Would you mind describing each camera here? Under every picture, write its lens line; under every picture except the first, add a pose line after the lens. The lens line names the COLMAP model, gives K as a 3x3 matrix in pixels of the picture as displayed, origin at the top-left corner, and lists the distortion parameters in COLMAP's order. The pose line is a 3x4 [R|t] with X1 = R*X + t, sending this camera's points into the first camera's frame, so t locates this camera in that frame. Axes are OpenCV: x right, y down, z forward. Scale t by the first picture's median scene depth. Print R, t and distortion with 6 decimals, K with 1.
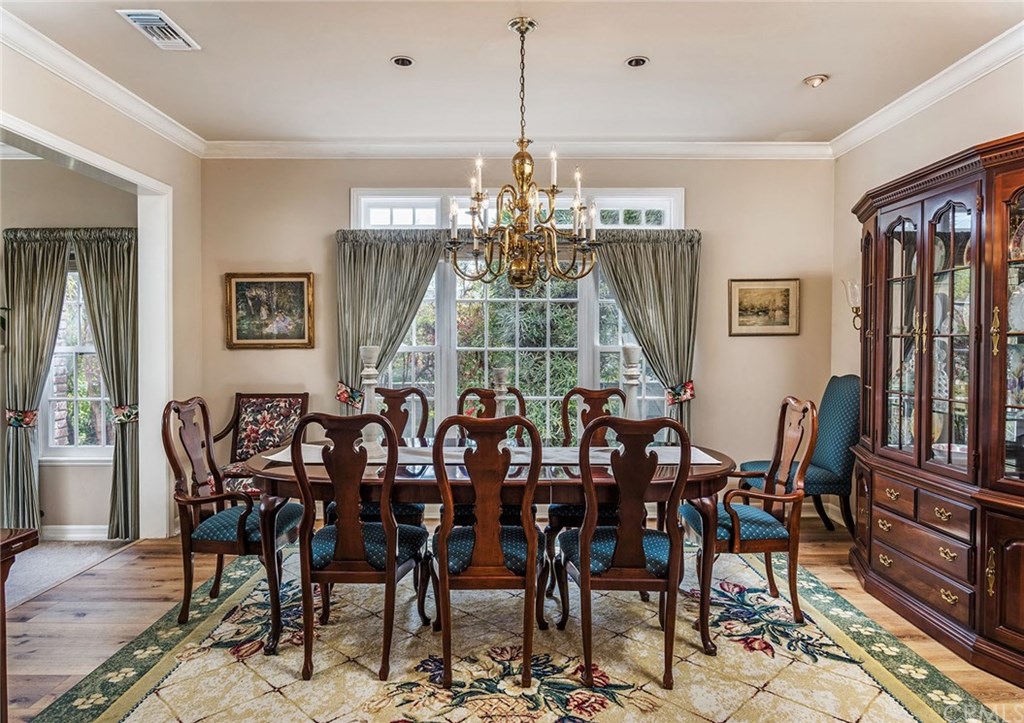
lens RADIAL K [[626.3, 0, 516.9], [0, 626.3, 351.2], [0, 0, 1]] dist [0.002560, -0.002598]
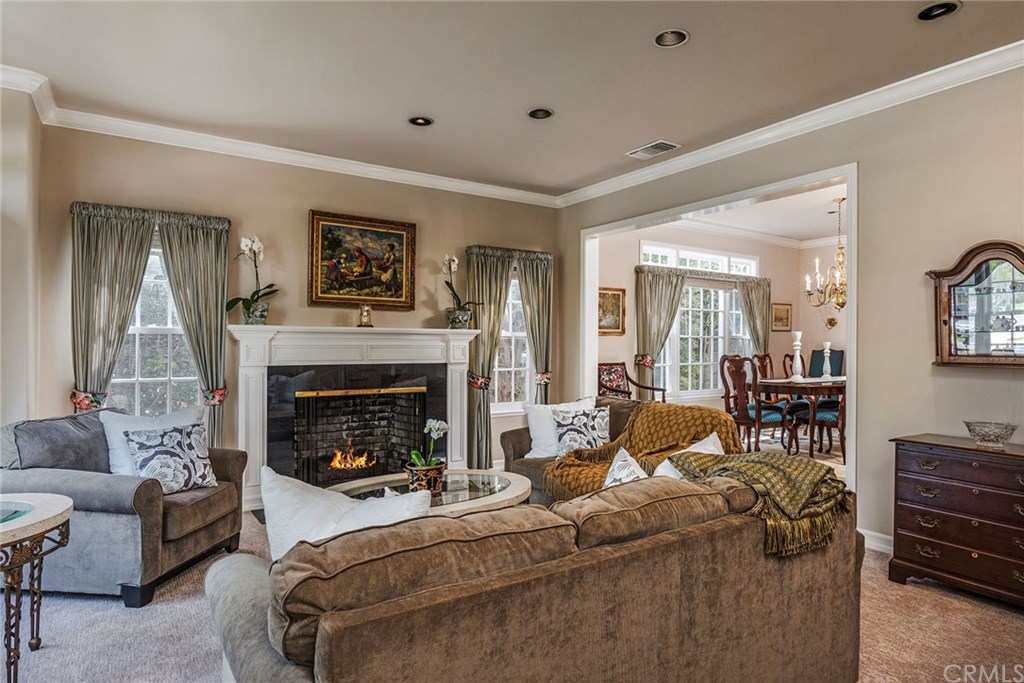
lens RADIAL K [[577.7, 0, 518.2], [0, 577.7, 338.4], [0, 0, 1]] dist [-0.005366, 0.001391]
pose [[0.835980, 0.007024, 0.548715, -1.434792], [0.000563, 0.999907, -0.013657, 0.026067], [-0.548760, 0.011725, 0.835898, -0.107187]]
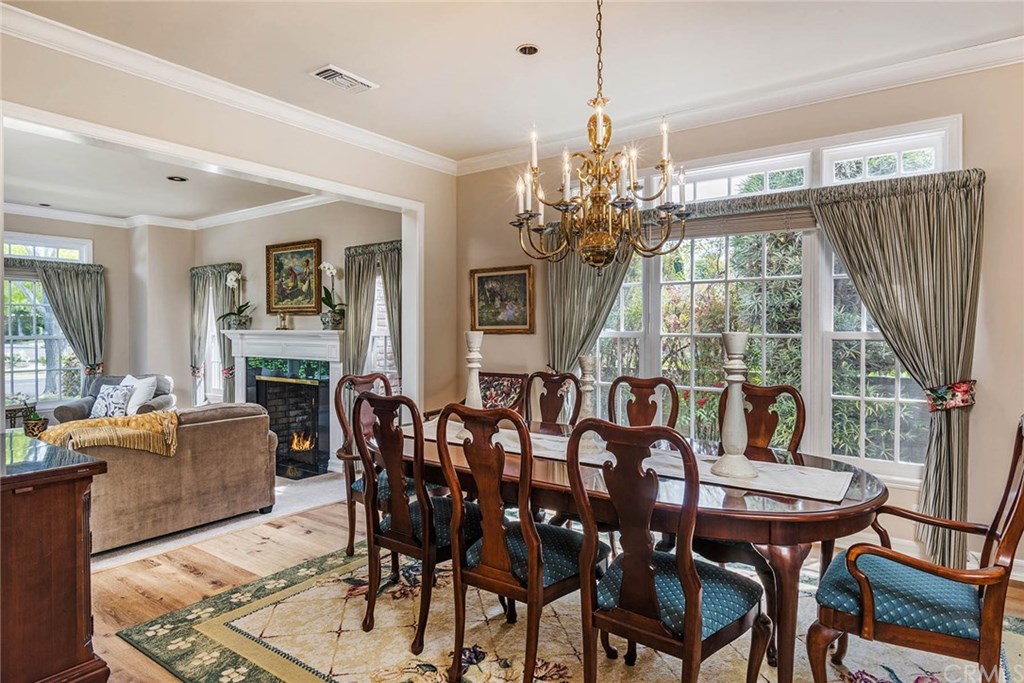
lens RADIAL K [[577.7, 0, 507.3], [0, 577.7, 333.3], [0, 0, 1]] dist [-0.005366, 0.001391]
pose [[0.812240, 0.003451, -0.583313, 0.236891], [-0.006794, 0.999971, -0.003544, -0.001229], [0.583284, 0.006842, 0.812239, 0.159231]]
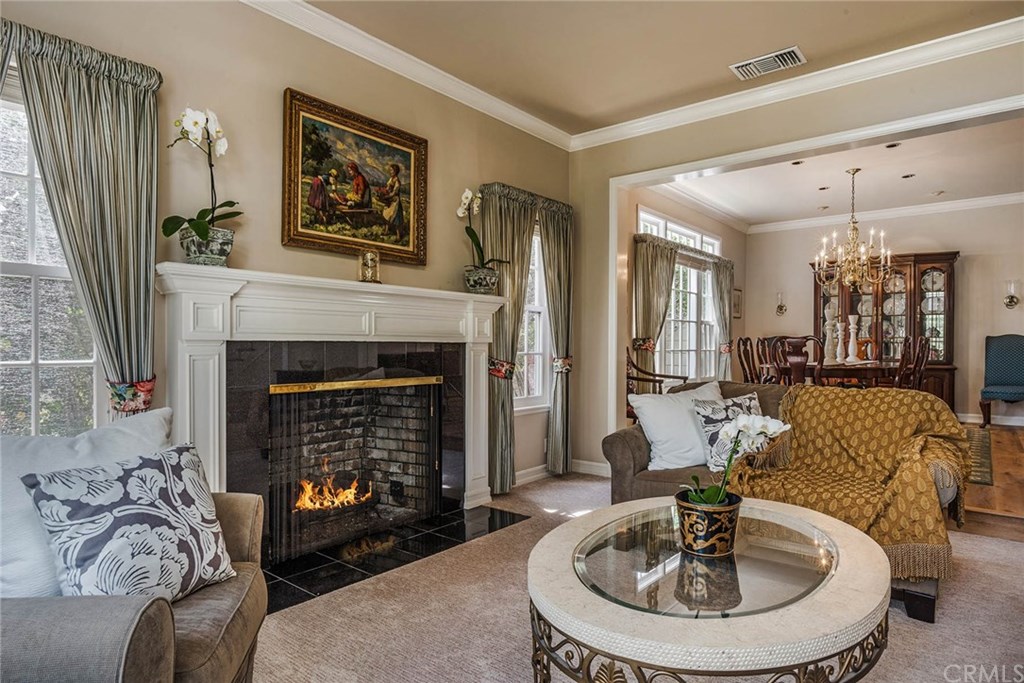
lens RADIAL K [[577.7, 0, 517.9], [0, 577.7, 346.9], [0, 0, 1]] dist [-0.005366, 0.001391]
pose [[0.637424, -0.001995, 0.770510, -1.512364], [0.003290, 0.999995, -0.000133, 0.068682], [-0.770506, 0.002620, 0.637427, 0.388320]]
